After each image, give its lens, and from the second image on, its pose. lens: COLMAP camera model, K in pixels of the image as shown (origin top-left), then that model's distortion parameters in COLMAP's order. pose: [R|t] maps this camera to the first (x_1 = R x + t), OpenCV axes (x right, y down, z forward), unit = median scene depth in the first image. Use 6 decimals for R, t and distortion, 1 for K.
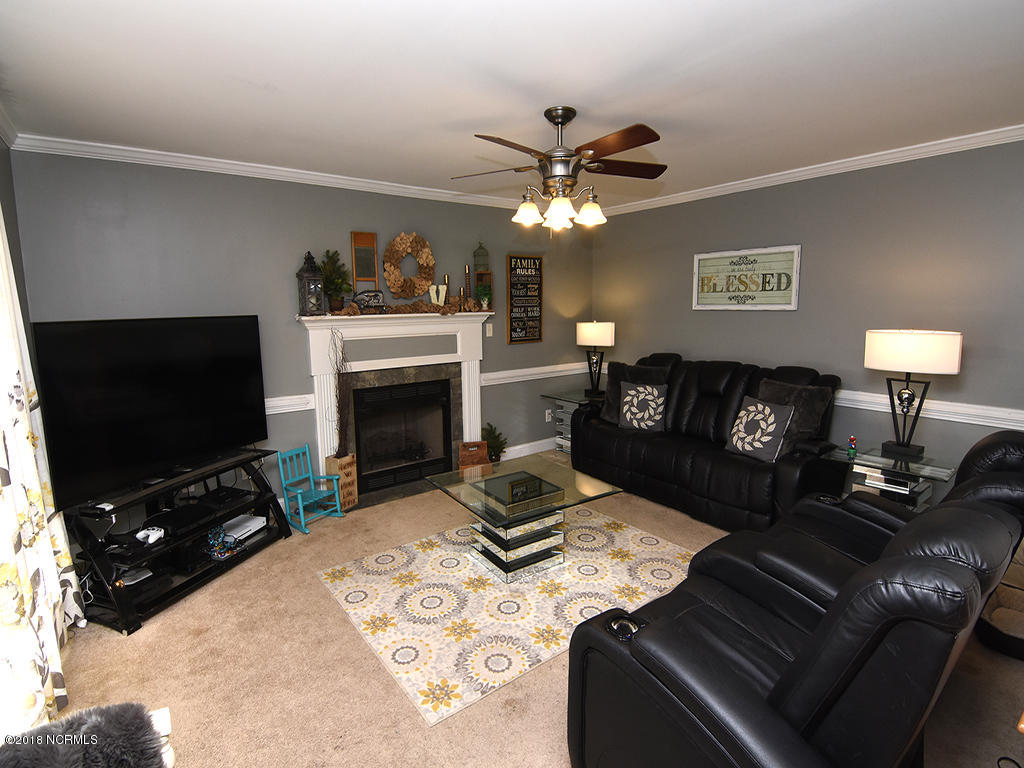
lens RADIAL K [[478.1, 0, 512.0], [0, 478.1, 384.0], [0, 0, 1]] dist [-0.036565, -0.000058]
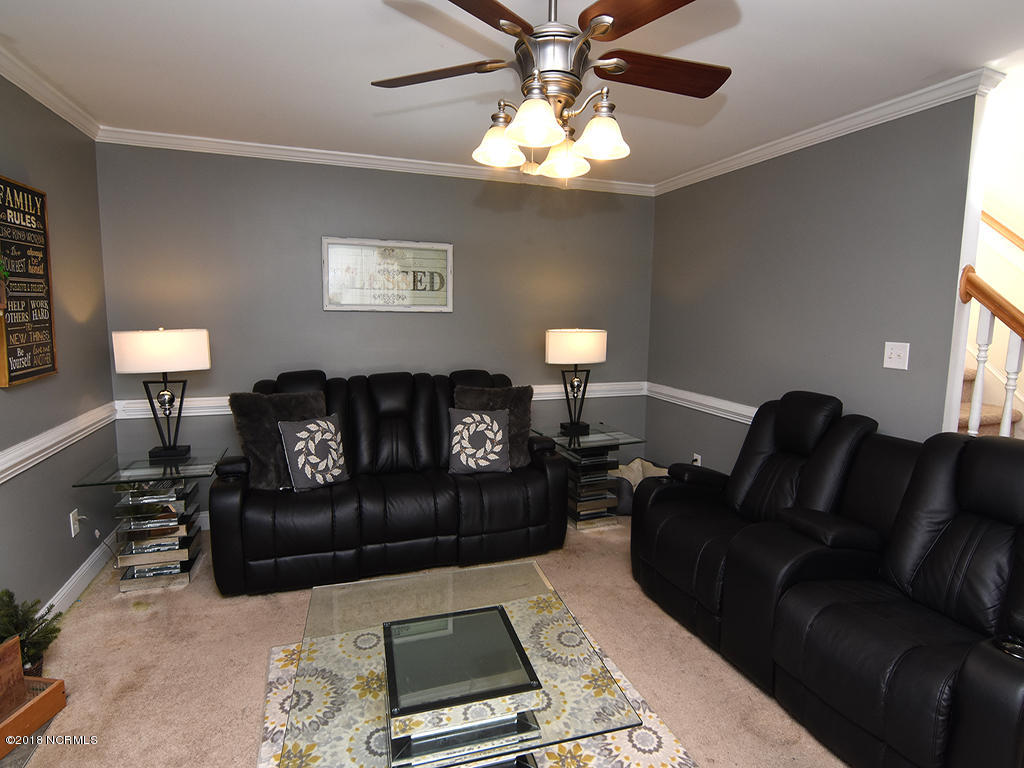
lens RADIAL K [[544.1, 0, 512.9], [0, 544.1, 368.3], [0, 0, 1]] dist [0.001613, 0.000761]
pose [[0.290187, -0.090382, 0.952692, -0.427241], [0.132175, 0.989774, 0.053640, -0.086411], [-0.947798, 0.110357, 0.299166, 0.564326]]
